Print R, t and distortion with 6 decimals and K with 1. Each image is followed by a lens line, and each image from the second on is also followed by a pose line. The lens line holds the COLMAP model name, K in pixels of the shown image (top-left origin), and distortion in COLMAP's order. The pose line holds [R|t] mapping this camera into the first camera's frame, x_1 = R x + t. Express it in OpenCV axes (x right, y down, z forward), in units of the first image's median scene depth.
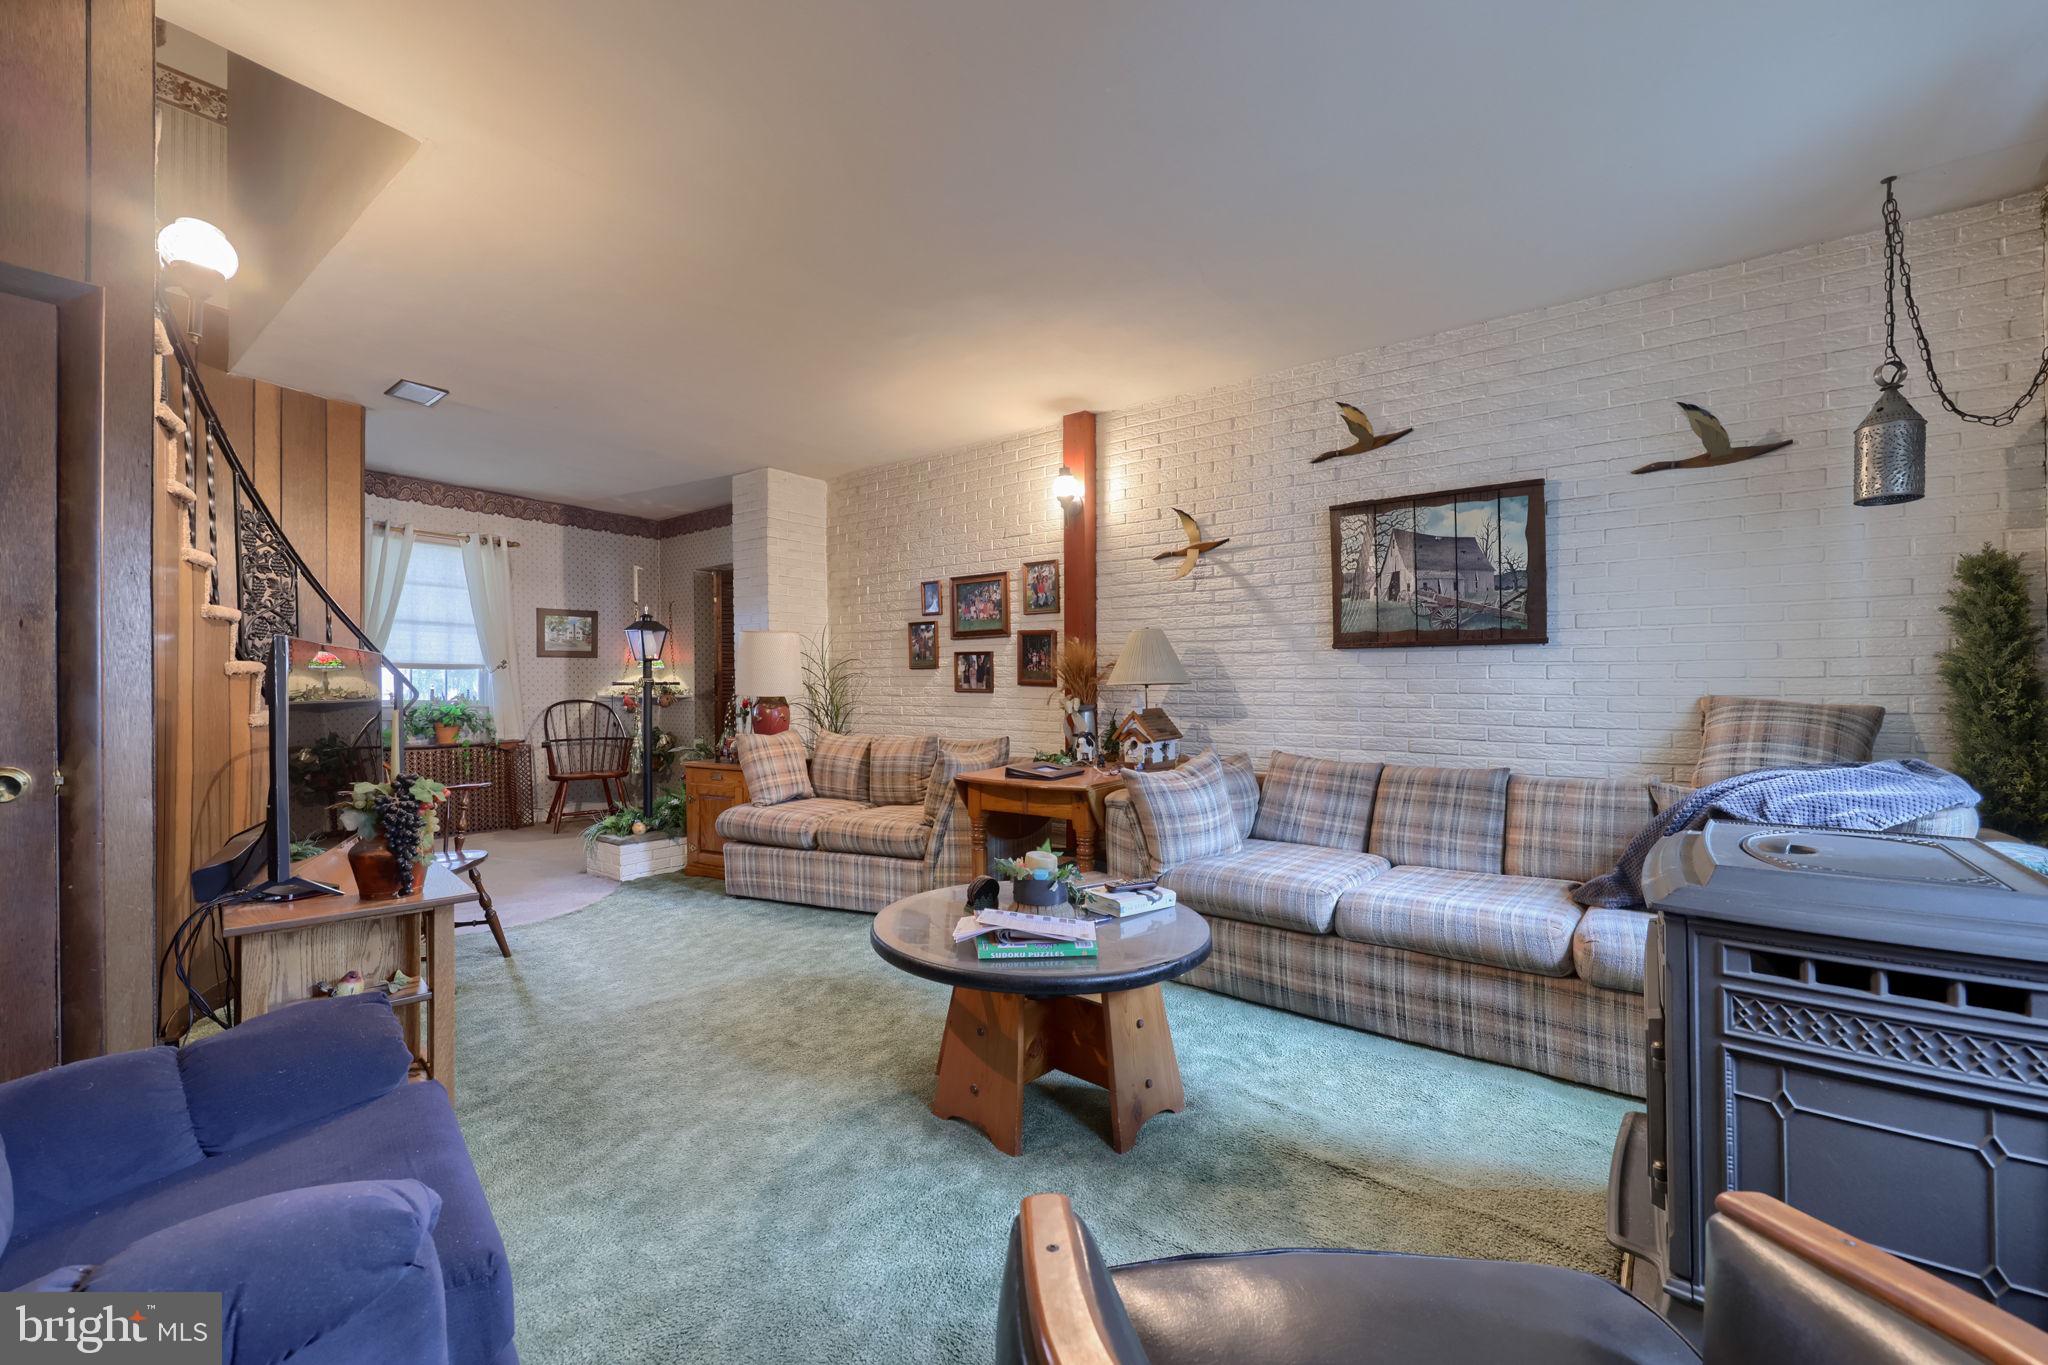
lens RADIAL K [[832.2, 0, 1037.2], [0, 832.2, 679.8], [0, 0, 1]] dist [-0.000647, -0.000101]
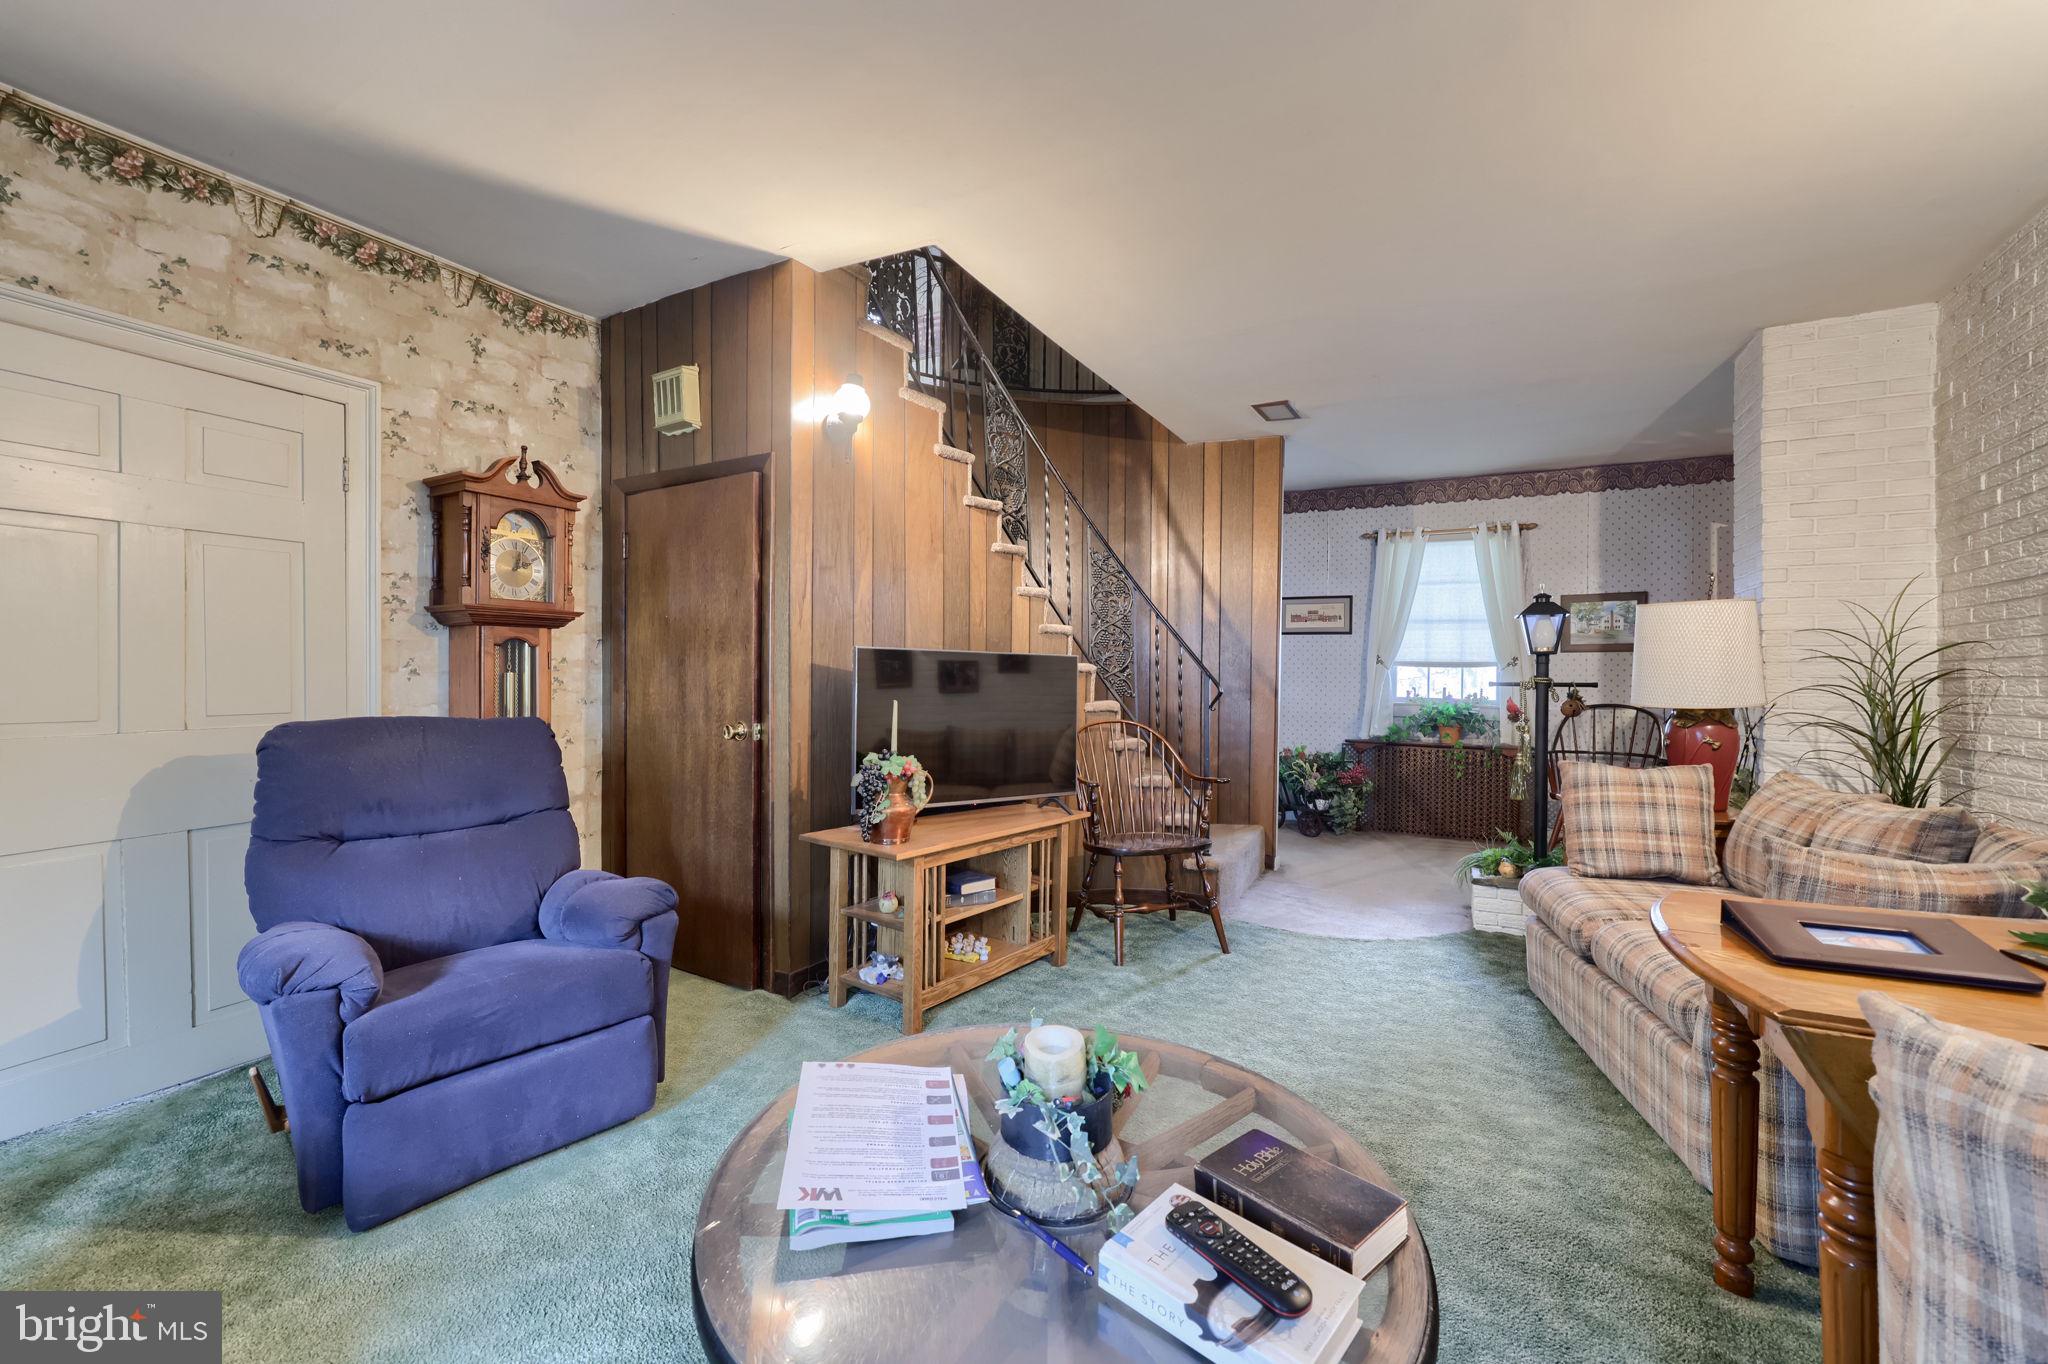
lens RADIAL K [[832.2, 0, 1023.4], [0, 832.2, 678.0], [0, 0, 1]] dist [-0.000647, -0.000101]
pose [[0.125493, 0.005066, -0.992082, 0.198714], [-0.006445, 0.999970, 0.004291, -0.001274], [0.992074, 0.005855, 0.125522, 0.378528]]
